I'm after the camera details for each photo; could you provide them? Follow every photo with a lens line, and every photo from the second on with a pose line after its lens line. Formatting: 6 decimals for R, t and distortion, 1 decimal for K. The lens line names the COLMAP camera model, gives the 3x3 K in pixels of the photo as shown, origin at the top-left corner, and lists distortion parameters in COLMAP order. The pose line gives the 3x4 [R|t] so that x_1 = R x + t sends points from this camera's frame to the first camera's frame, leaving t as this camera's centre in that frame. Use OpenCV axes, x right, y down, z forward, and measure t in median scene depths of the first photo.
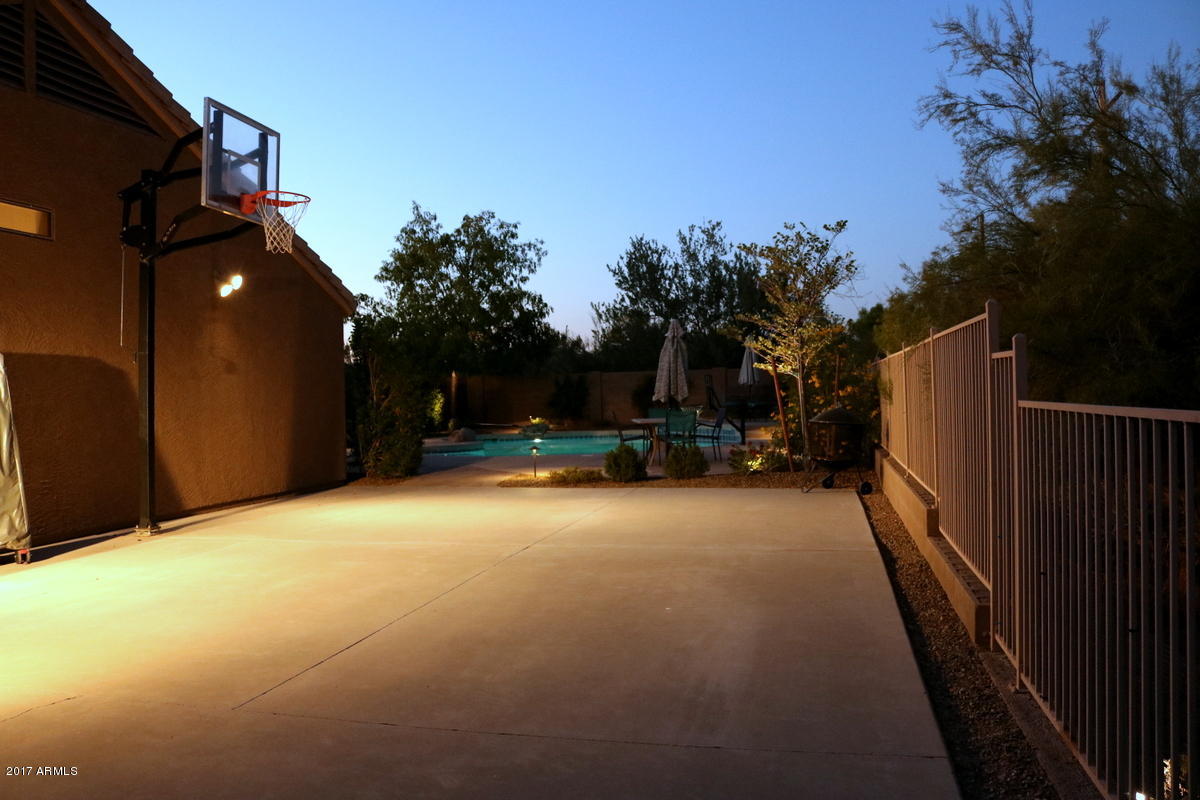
lens RADIAL K [[1085.0, 0, 656.2], [0, 1085.0, 395.7], [0, 0, 1]] dist [-0.159189, 0.212505]
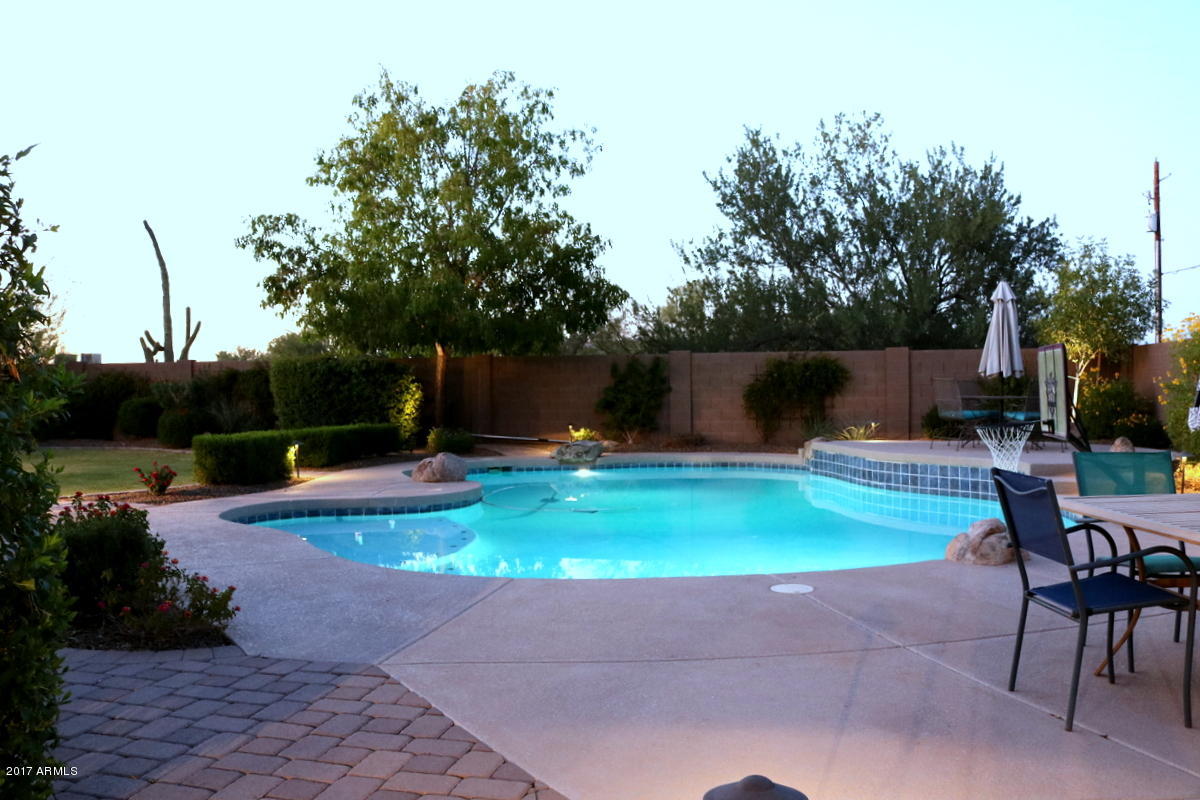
lens RADIAL K [[1085.0, 0, 656.2], [0, 1085.0, 395.7], [0, 0, 1]] dist [-0.159189, 0.212505]
pose [[0.999613, 0.017090, -0.021963, -0.057243], [-0.016990, 0.999844, 0.004750, -0.000484], [0.022041, -0.004375, 0.999748, 0.418352]]
